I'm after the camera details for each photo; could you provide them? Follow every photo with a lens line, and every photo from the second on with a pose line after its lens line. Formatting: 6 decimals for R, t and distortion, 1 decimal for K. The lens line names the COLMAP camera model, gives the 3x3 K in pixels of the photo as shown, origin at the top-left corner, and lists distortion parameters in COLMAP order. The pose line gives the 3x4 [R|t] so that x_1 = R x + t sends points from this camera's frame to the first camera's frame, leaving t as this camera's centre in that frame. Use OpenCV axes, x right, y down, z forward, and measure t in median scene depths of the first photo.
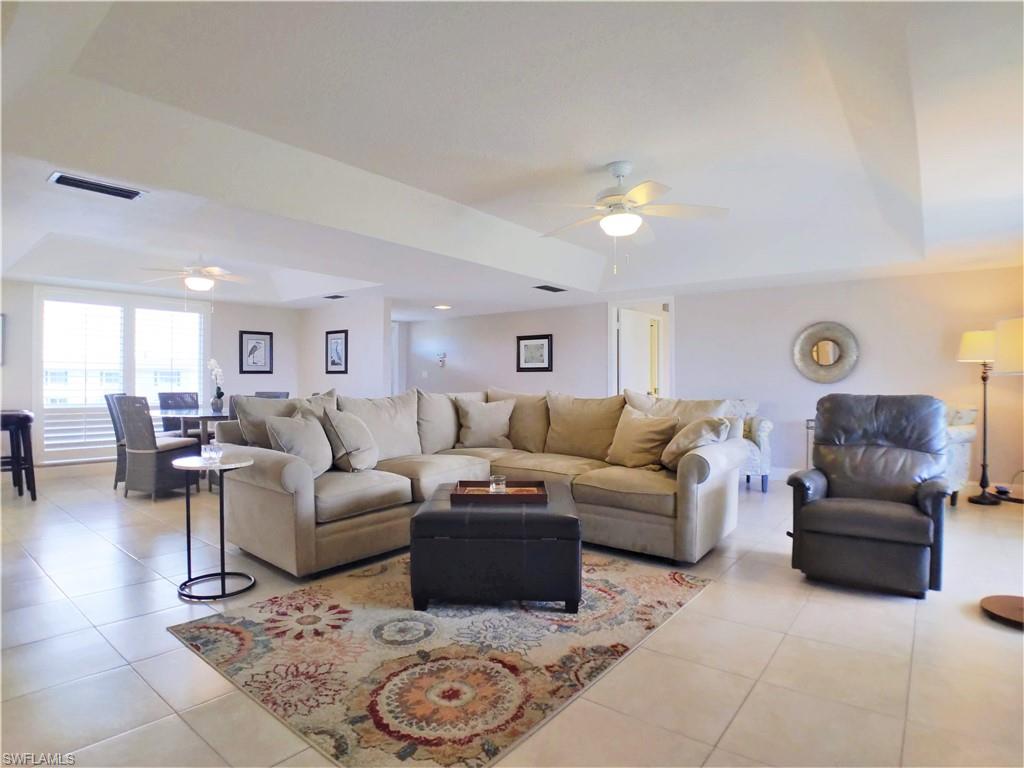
lens RADIAL K [[561.0, 0, 508.9], [0, 561.0, 381.9], [0, 0, 1]] dist [-0.080496, -0.003221]
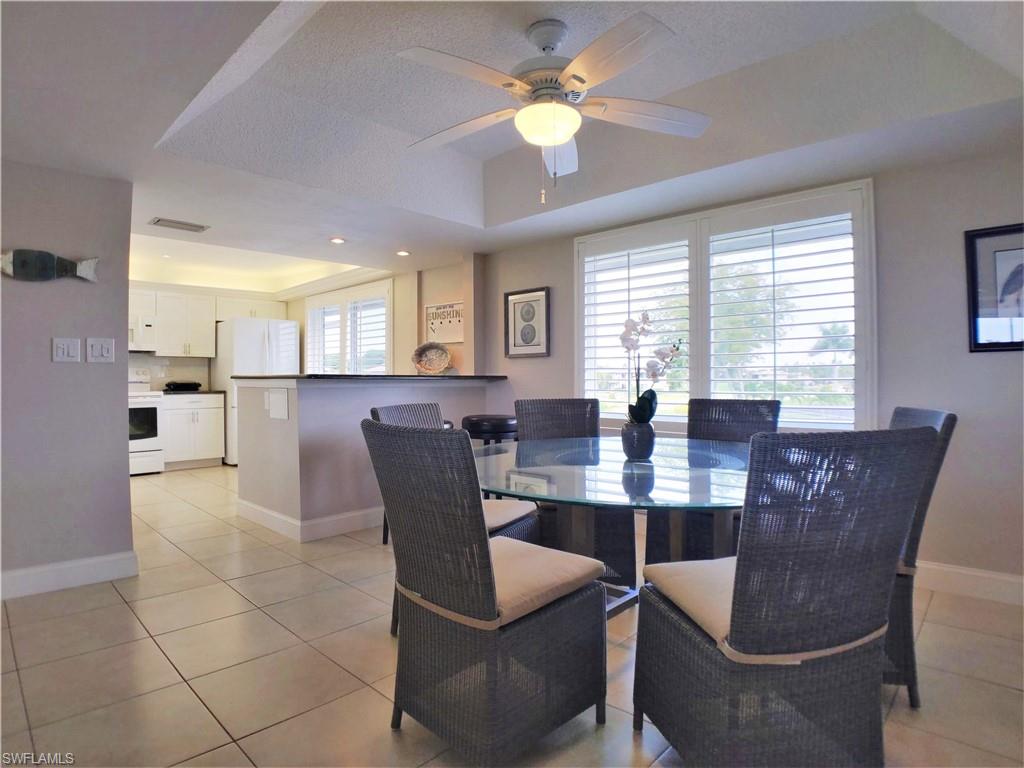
lens RADIAL K [[562.1, 0, 507.5], [0, 562.1, 381.0], [0, 0, 1]] dist [-0.088692, 0.007509]
pose [[-0.087399, -0.000345, -0.996173, -0.265542], [0.006229, 0.999980, -0.000893, 0.002855], [0.996154, -0.006283, -0.087395, 1.533795]]
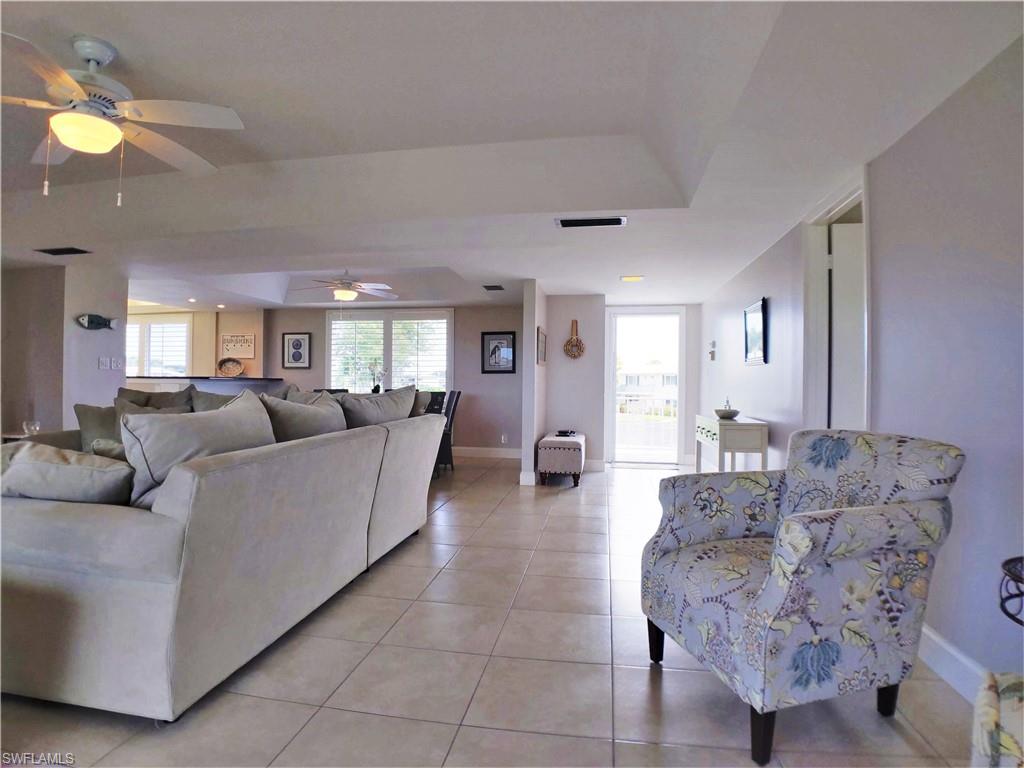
lens RADIAL K [[561.0, 0, 508.9], [0, 561.0, 381.9], [0, 0, 1]] dist [-0.080496, -0.003221]
pose [[0.484206, 0.000315, -0.874954, 0.958310], [-0.005062, 0.999984, -0.002441, 0.005637], [0.874940, 0.005611, 0.484200, 1.120381]]
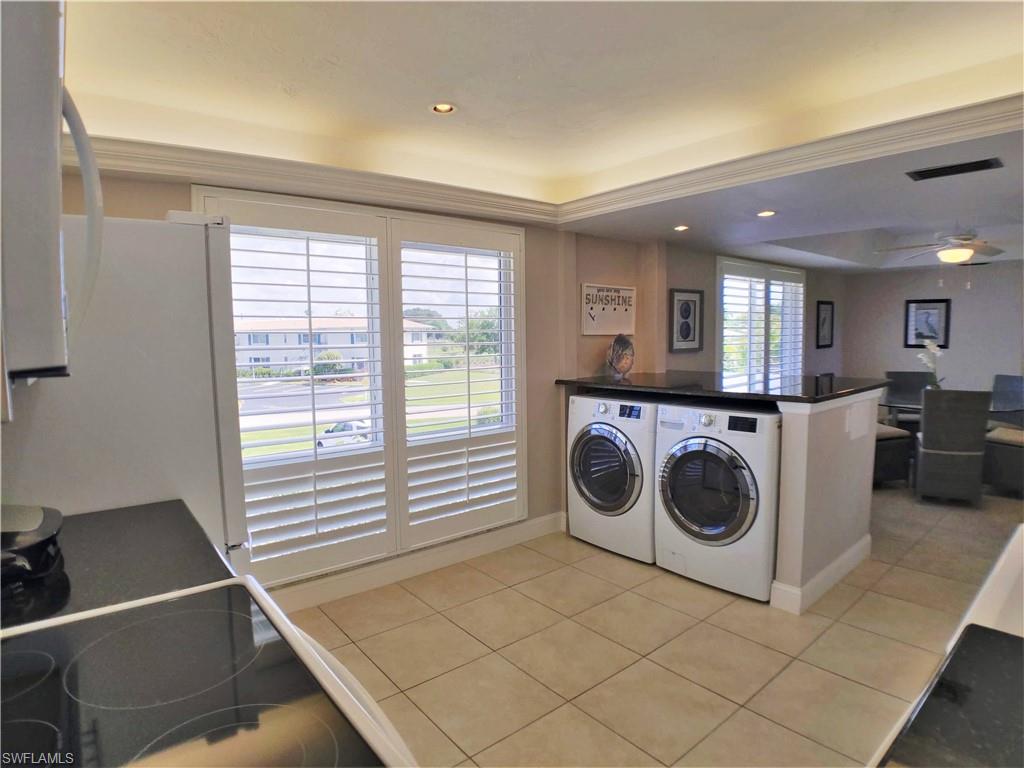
lens RADIAL K [[561.0, 0, 508.9], [0, 561.0, 381.9], [0, 0, 1]] dist [-0.080496, -0.003221]
pose [[0.976513, -0.005966, -0.215376, -1.655924], [0.024511, 0.996203, 0.083537, -0.102285], [0.214060, -0.086854, 0.972952, 0.035506]]
